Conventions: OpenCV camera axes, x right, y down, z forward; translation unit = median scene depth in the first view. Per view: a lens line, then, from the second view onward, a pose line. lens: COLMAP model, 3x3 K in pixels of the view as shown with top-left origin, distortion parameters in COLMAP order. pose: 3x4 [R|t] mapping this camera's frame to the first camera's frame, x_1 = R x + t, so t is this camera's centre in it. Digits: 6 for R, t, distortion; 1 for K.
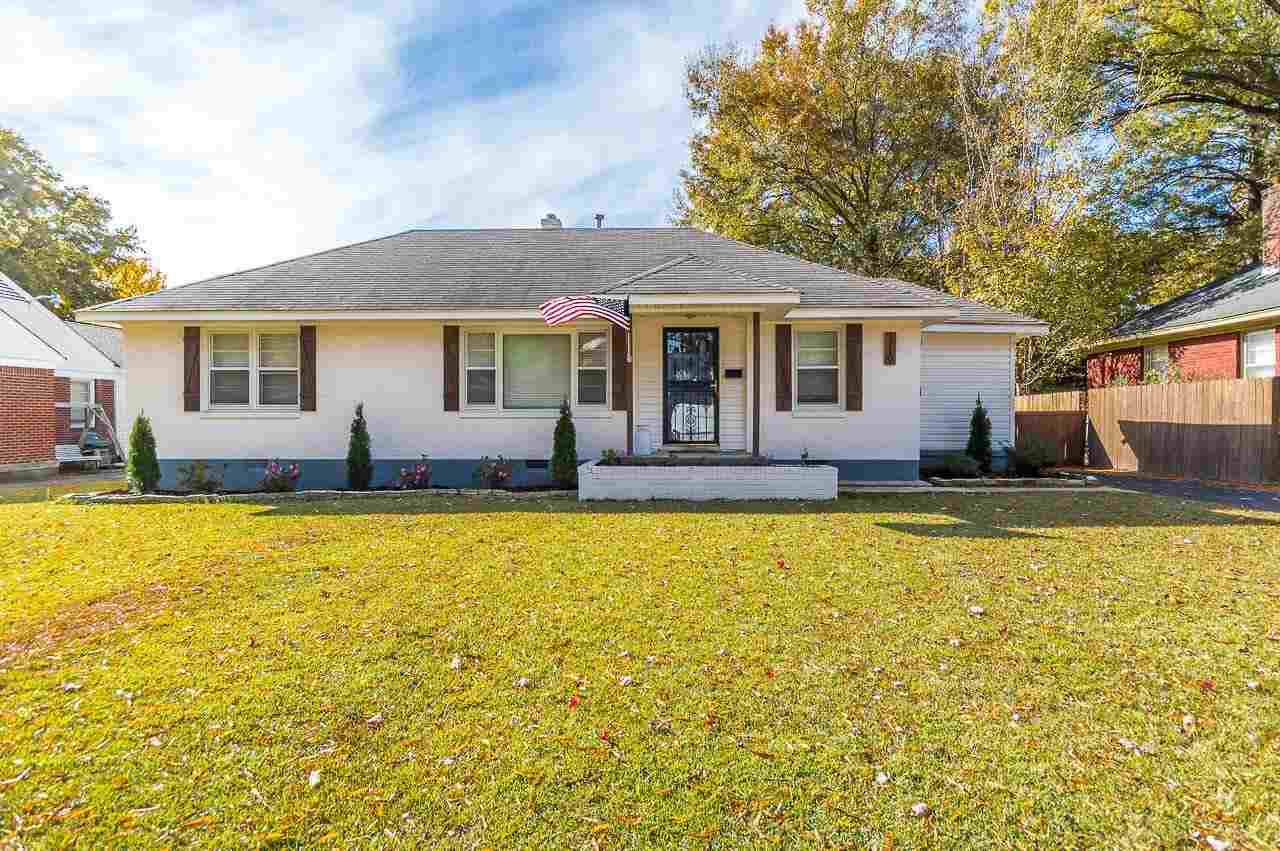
lens RADIAL K [[648.6, 0, 642.4], [0, 648.6, 425.2], [0, 0, 1]] dist [0.011064, -0.000113]
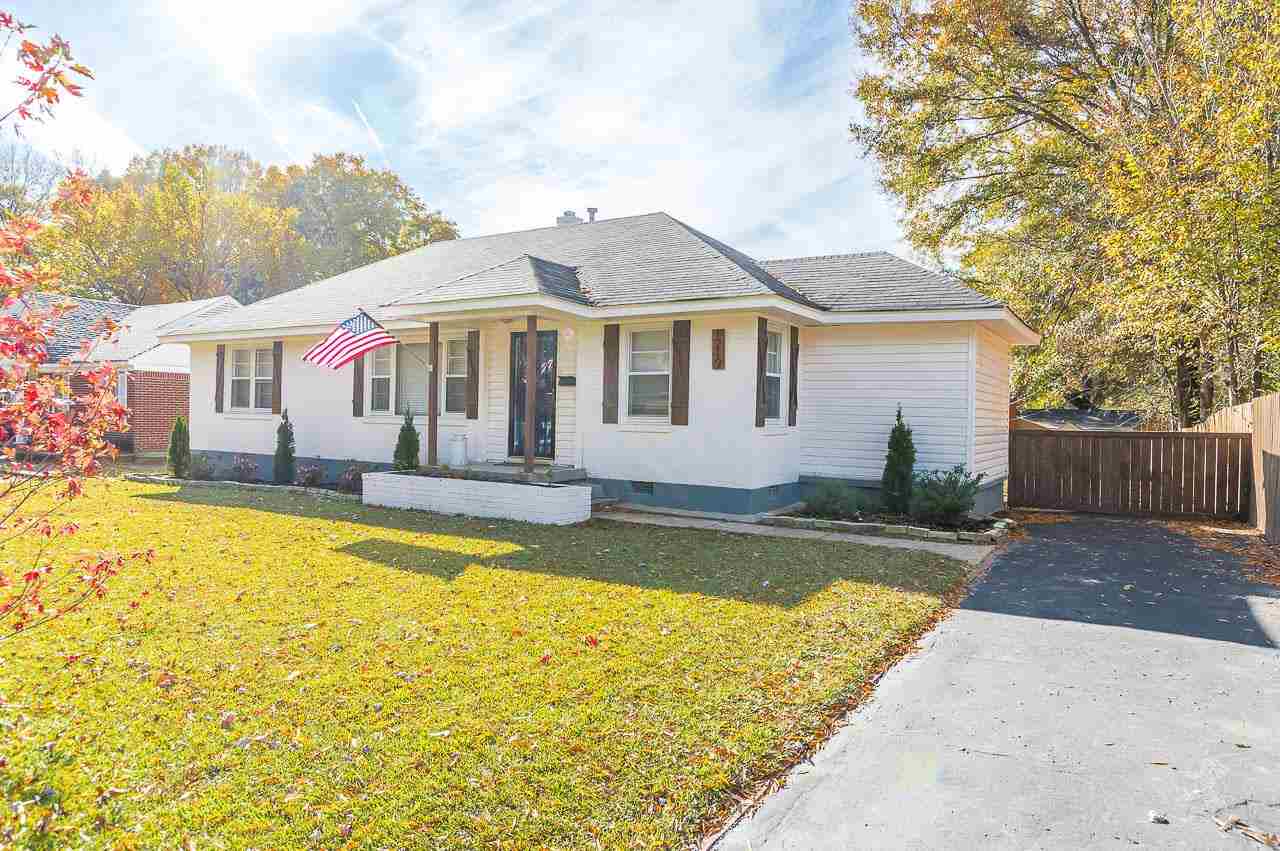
lens RADIAL K [[798.7, 0, 638.5], [0, 798.7, 416.7], [0, 0, 1]] dist [-0.026119, -0.000544]
pose [[0.869709, 0.018687, -0.493211, 0.765298], [-0.034487, 0.999141, -0.022957, -0.008039], [0.492359, 0.036975, 0.869606, 0.092136]]
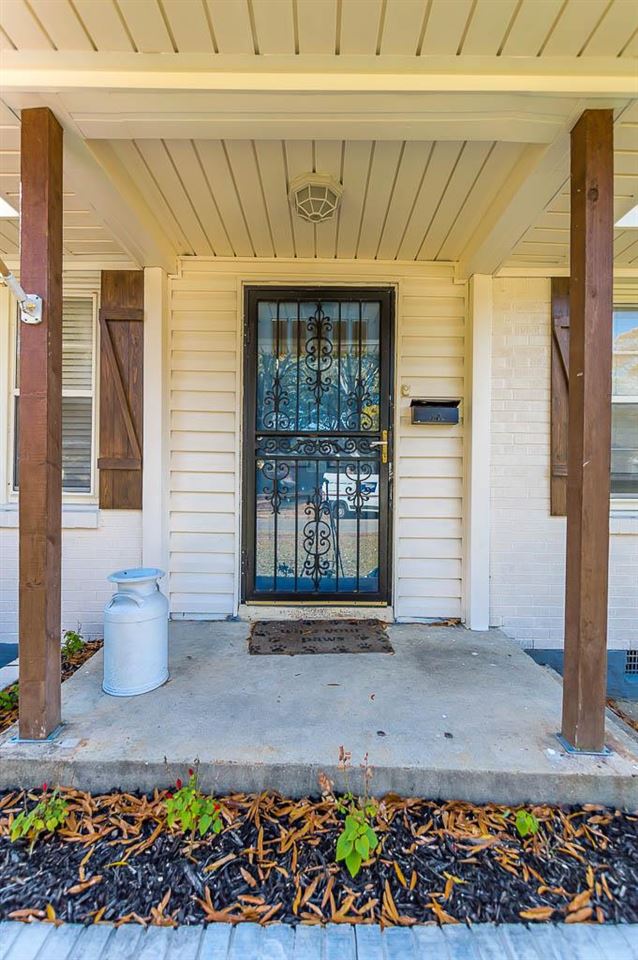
lens RADIAL K [[421.7, 0, 318.8], [0, 421.7, 481.0], [0, 0, 1]] dist [0.000508, -0.002064]
pose [[0.999440, 0.008619, 0.032320, 0.068092], [-0.007652, 0.999523, -0.029935, -0.032730], [-0.032562, 0.029671, 0.999029, 0.763512]]
